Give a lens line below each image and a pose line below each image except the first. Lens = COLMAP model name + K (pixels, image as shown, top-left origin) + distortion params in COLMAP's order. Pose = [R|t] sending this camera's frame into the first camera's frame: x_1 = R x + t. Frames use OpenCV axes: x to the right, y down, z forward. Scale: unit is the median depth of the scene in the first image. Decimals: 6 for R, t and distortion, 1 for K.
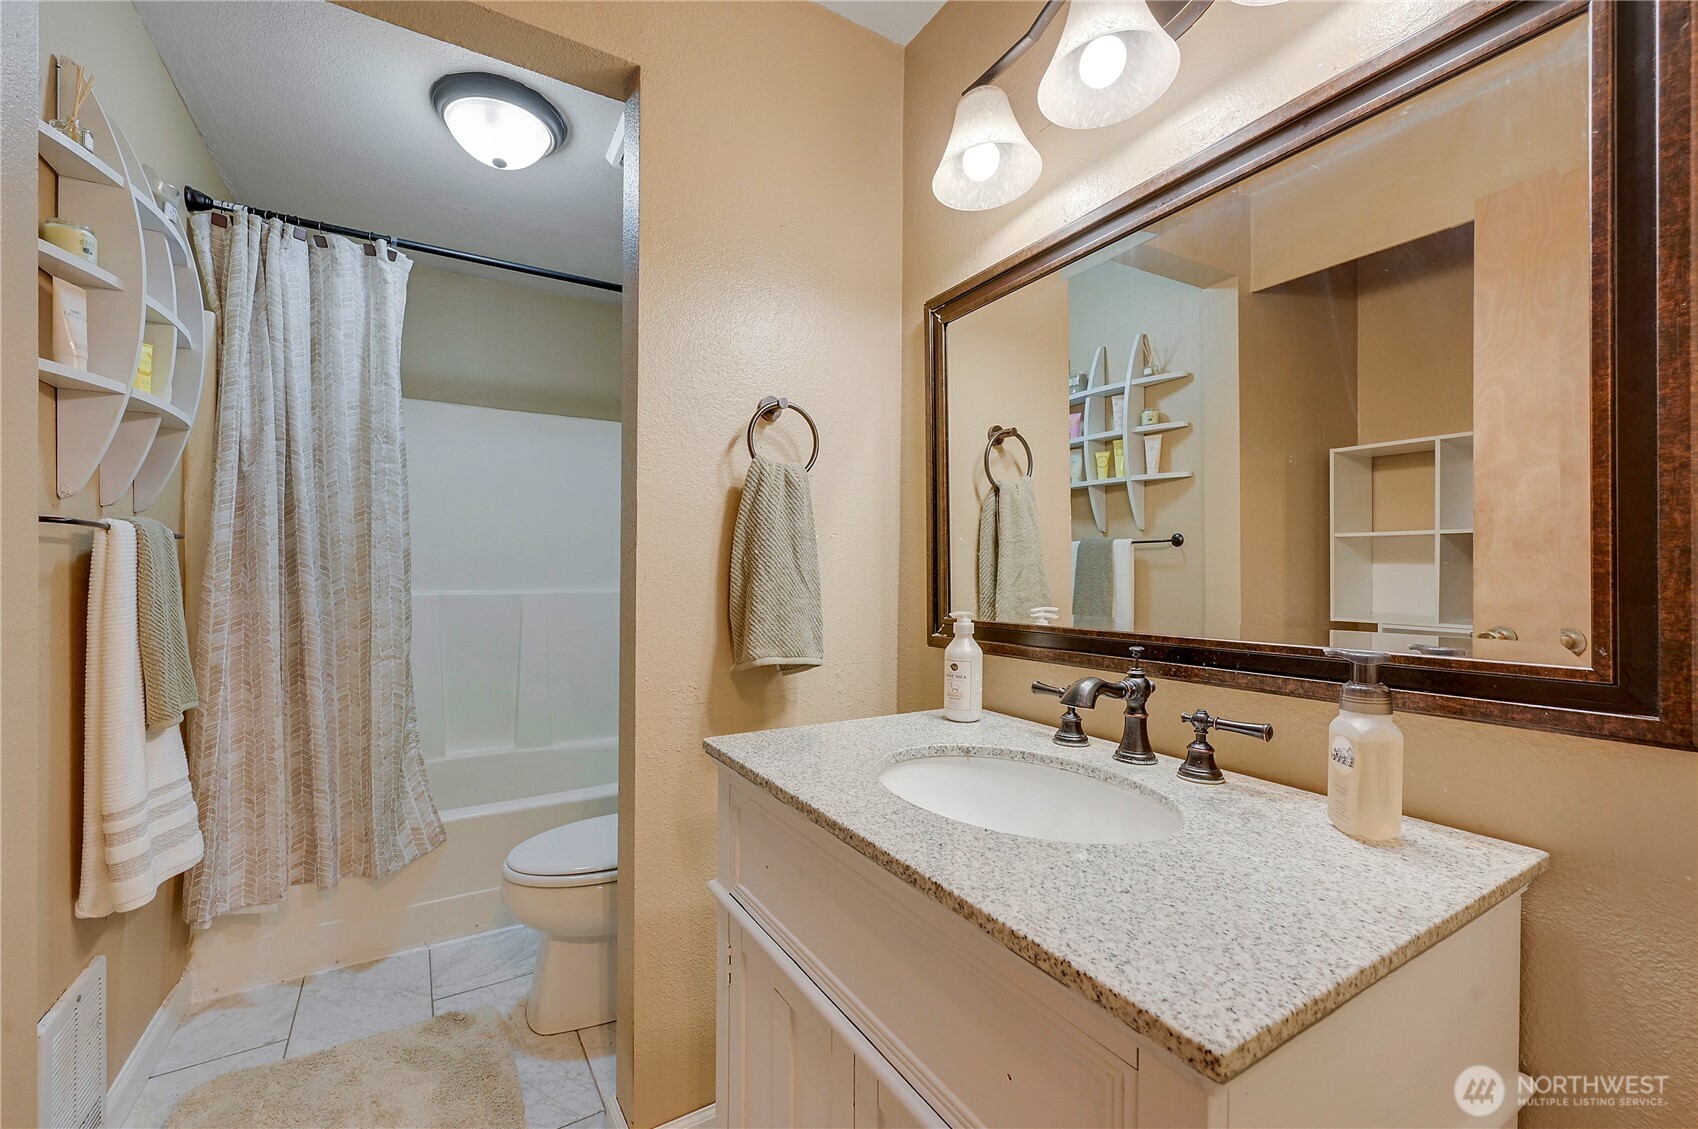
lens RADIAL K [[698.1, 0, 845.7], [0, 698.1, 590.3], [0, 0, 1]] dist [-0.000651, -0.000087]
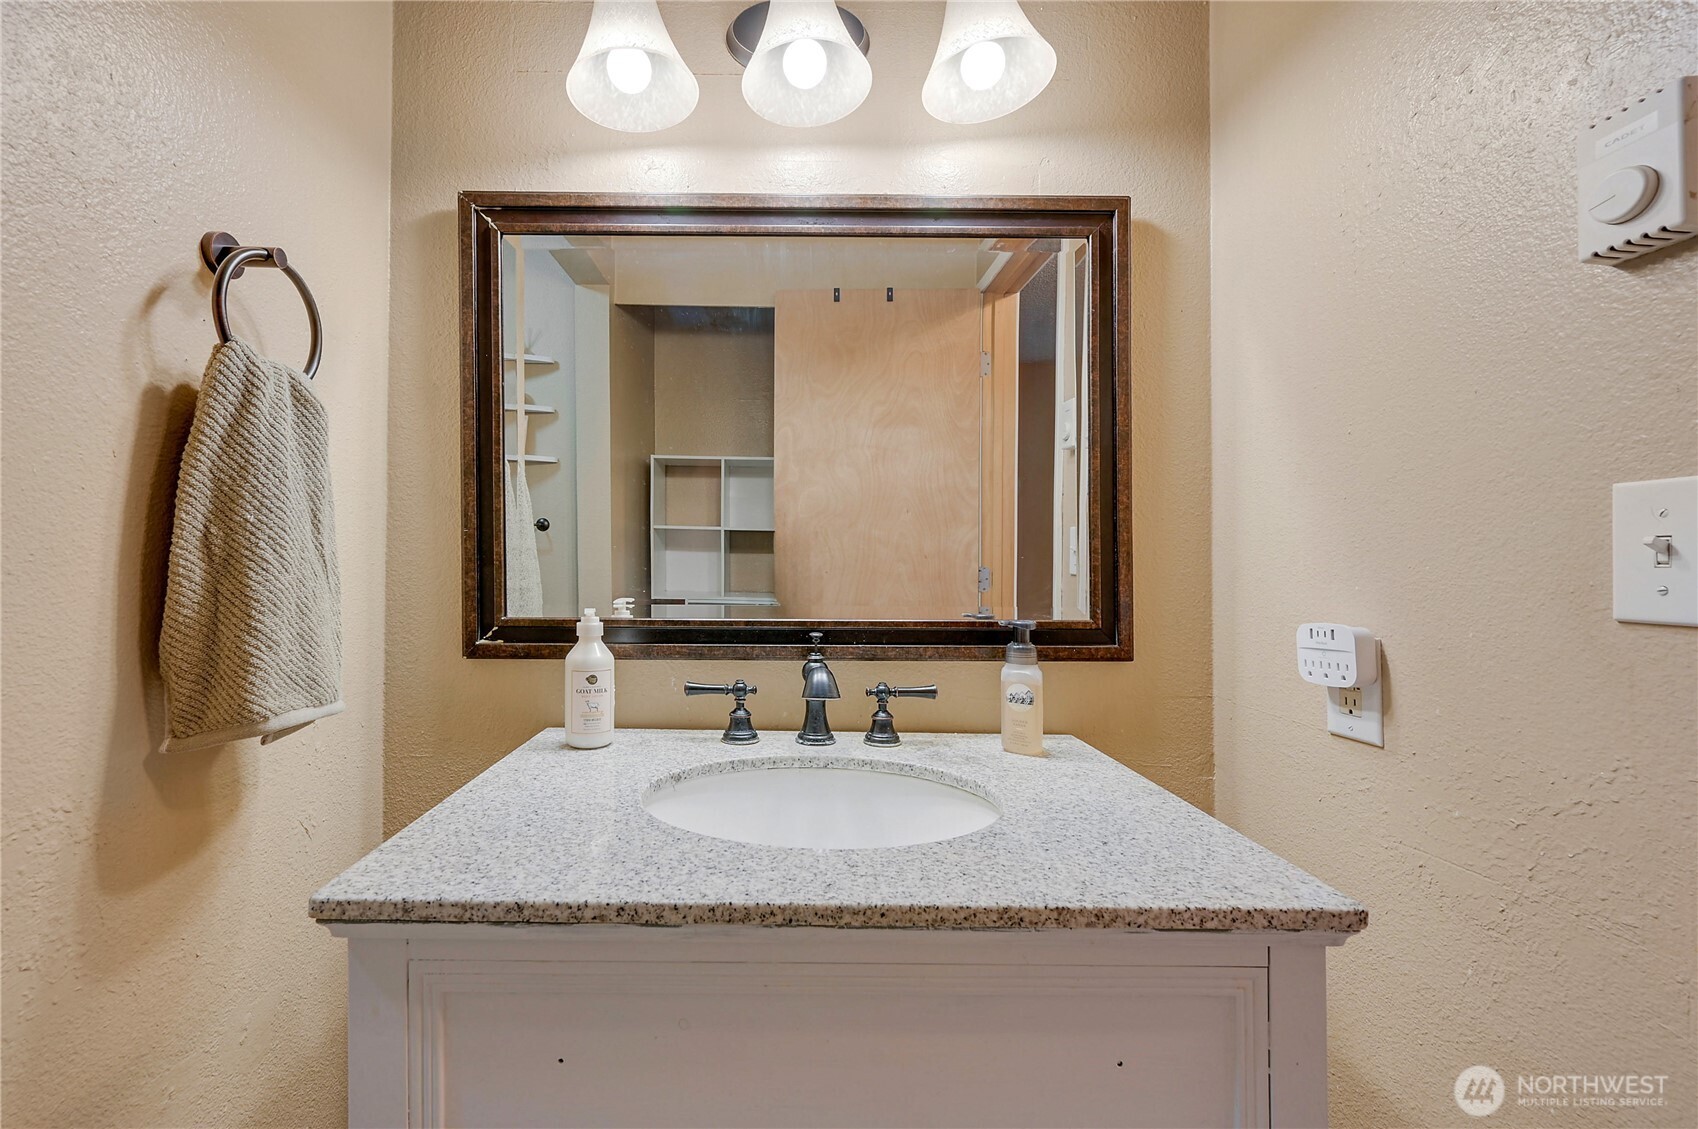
lens RADIAL K [[675.6, 0, 862.3], [0, 675.6, 562.1], [0, 0, 1]] dist [-0.000921, 0.000047]
pose [[0.502823, 0.002178, 0.864387, -0.469399], [0.010478, 0.999908, -0.008615, -0.017115], [-0.864326, 0.013388, 0.502754, 0.474886]]
